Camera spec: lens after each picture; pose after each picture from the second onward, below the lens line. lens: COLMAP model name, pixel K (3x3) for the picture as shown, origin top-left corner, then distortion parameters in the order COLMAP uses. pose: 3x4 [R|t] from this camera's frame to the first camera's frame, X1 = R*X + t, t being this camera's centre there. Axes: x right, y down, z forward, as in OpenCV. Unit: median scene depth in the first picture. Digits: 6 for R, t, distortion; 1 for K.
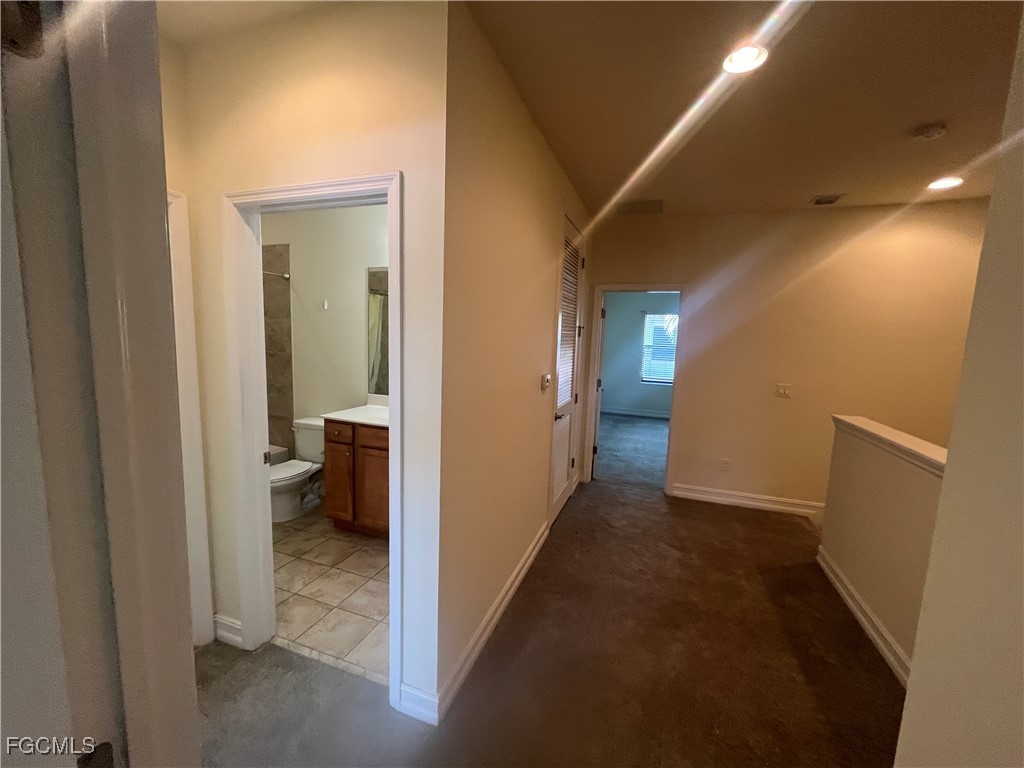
lens RADIAL K [[413.3, 0, 512.9], [0, 413.3, 387.6], [0, 0, 1]] dist [-0.000087, -0.000217]
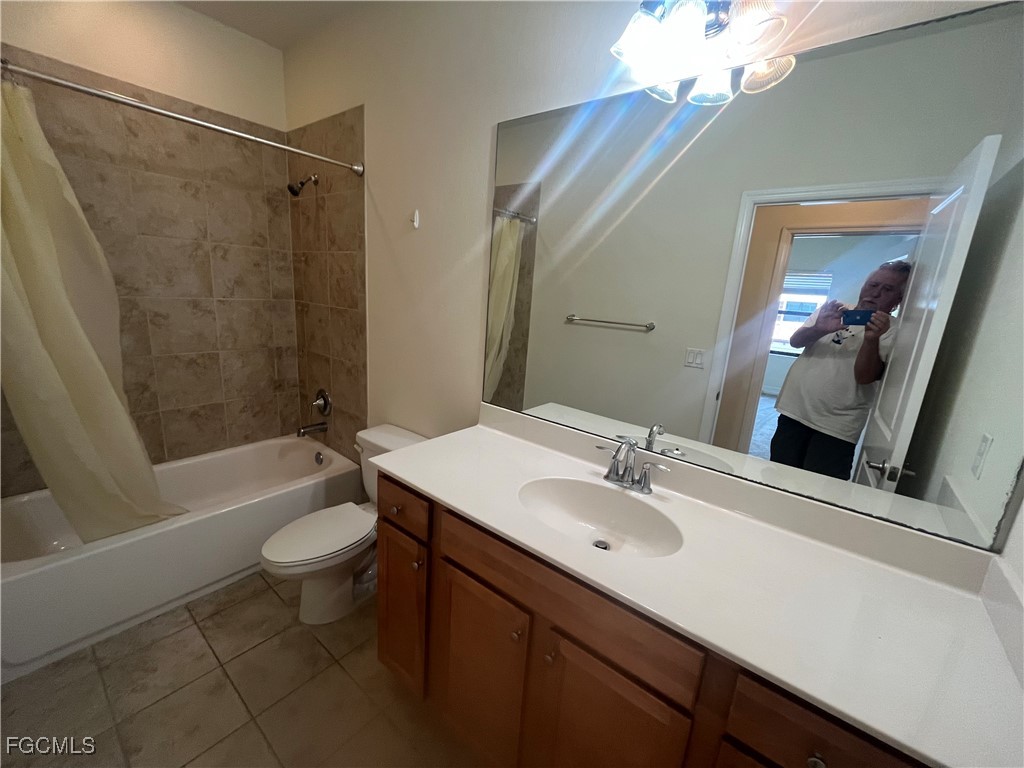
lens RADIAL K [[413.3, 0, 509.0], [0, 413.3, 383.3], [0, 0, 1]] dist [-0.000087, -0.000217]
pose [[0.944447, 0.099730, -0.313166, -0.162013], [-0.071675, 0.992414, 0.099882, -0.058103], [0.320752, -0.071887, 0.944431, 0.531317]]
